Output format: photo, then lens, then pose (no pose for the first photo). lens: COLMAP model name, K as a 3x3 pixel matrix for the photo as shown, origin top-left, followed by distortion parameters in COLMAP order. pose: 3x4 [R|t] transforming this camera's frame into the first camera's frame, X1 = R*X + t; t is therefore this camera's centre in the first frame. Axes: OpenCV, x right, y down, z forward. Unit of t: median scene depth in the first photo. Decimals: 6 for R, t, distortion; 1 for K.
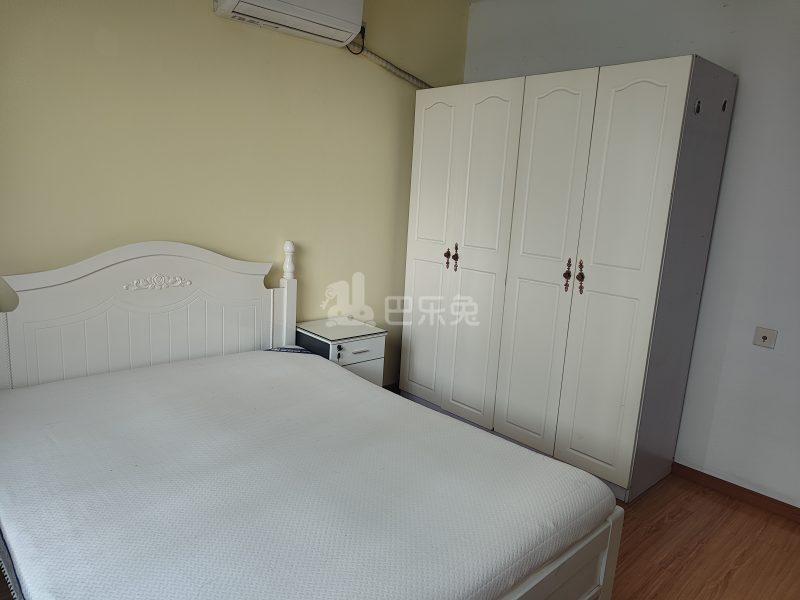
lens RADIAL K [[556.1, 0, 400.0], [0, 556.1, 300.0], [0, 0, 1]] dist [0.003540, 0.002308]
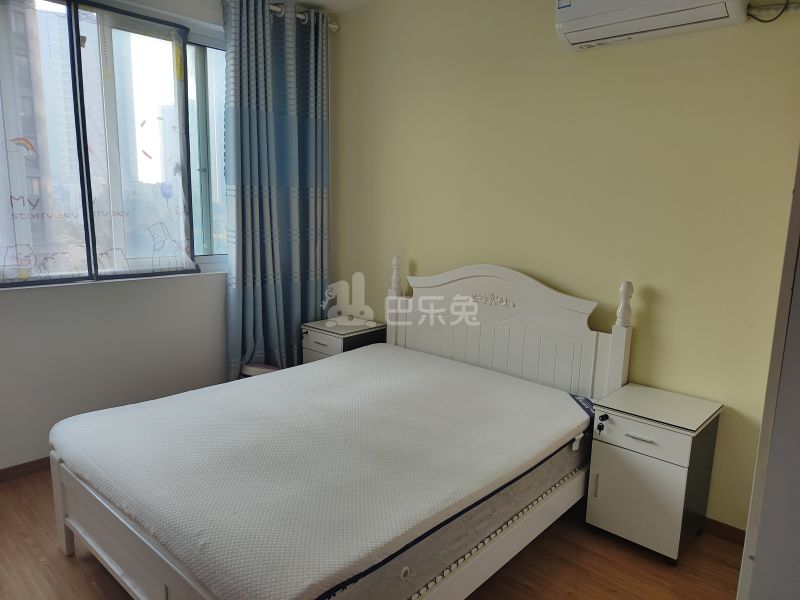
lens RADIAL K [[556.1, 0, 400.0], [0, 556.1, 300.0], [0, 0, 1]] dist [0.003540, 0.002308]
pose [[0.083202, 0.117167, -0.989621, 0.624693], [-0.215052, 0.971776, 0.096973, -0.089438], [0.973052, 0.204752, 0.106051, 0.598916]]
